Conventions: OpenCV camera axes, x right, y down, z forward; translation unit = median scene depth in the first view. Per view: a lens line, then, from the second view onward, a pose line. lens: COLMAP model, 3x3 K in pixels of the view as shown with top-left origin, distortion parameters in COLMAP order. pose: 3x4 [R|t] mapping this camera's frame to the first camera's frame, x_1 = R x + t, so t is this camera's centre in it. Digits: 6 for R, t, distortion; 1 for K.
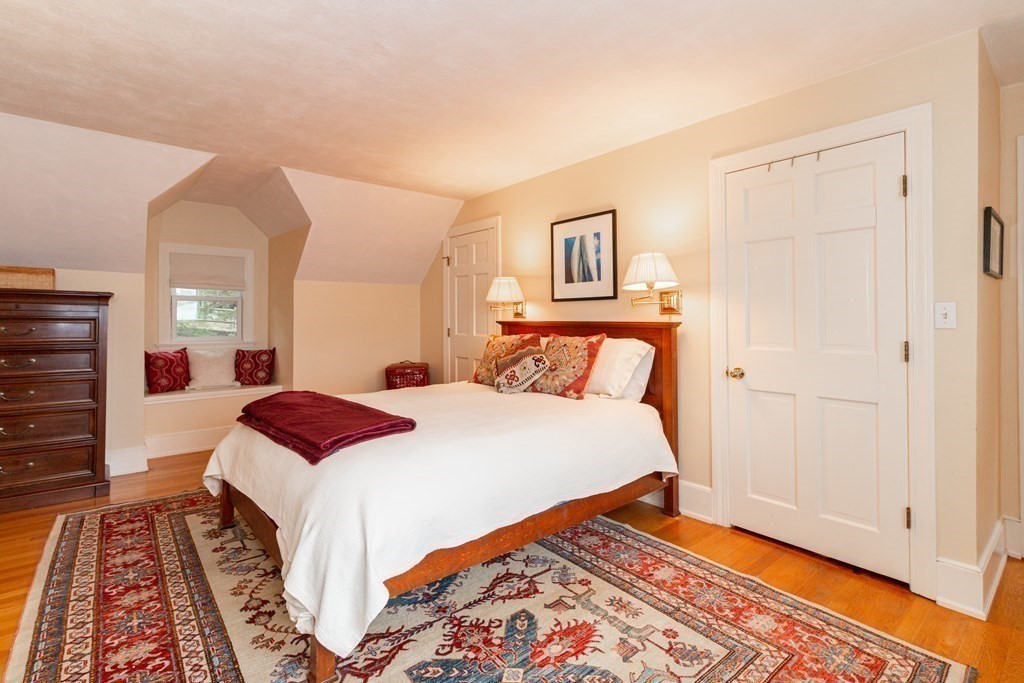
lens RADIAL K [[481.3, 0, 510.6], [0, 481.3, 317.9], [0, 0, 1]] dist [-0.002635, -0.000289]
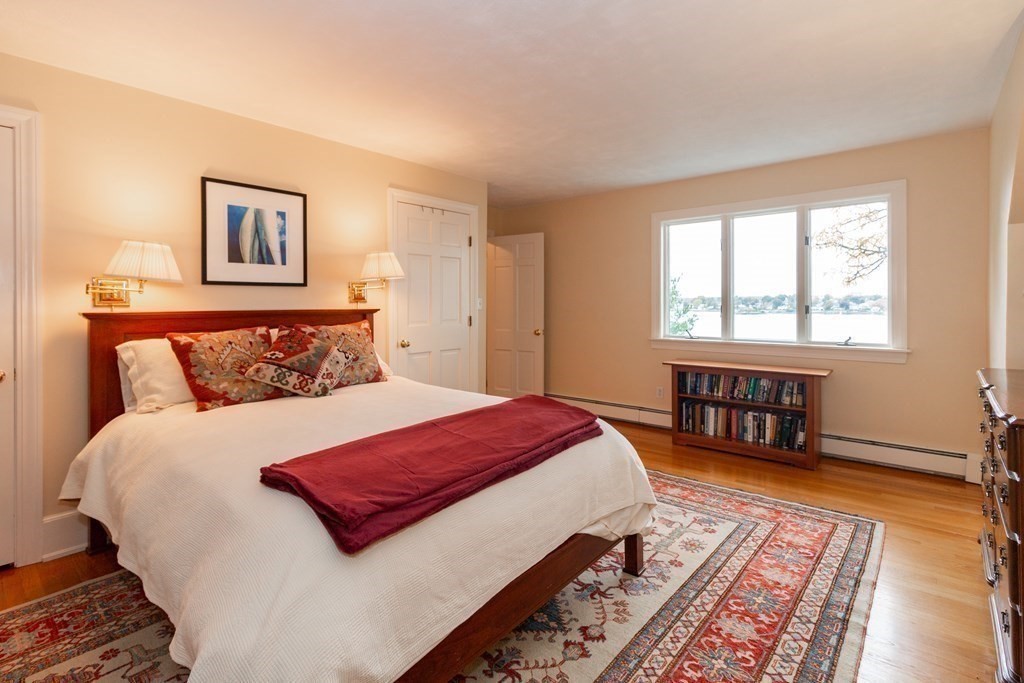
lens RADIAL K [[481.3, 0, 501.7], [0, 481.3, 304.6], [0, 0, 1]] dist [-0.002635, -0.000289]
pose [[-0.146033, 0.000247, 0.989280, -0.880533], [0.003521, 0.999994, 0.000270, -0.001442], [-0.989273, 0.003523, -0.146033, 0.820087]]
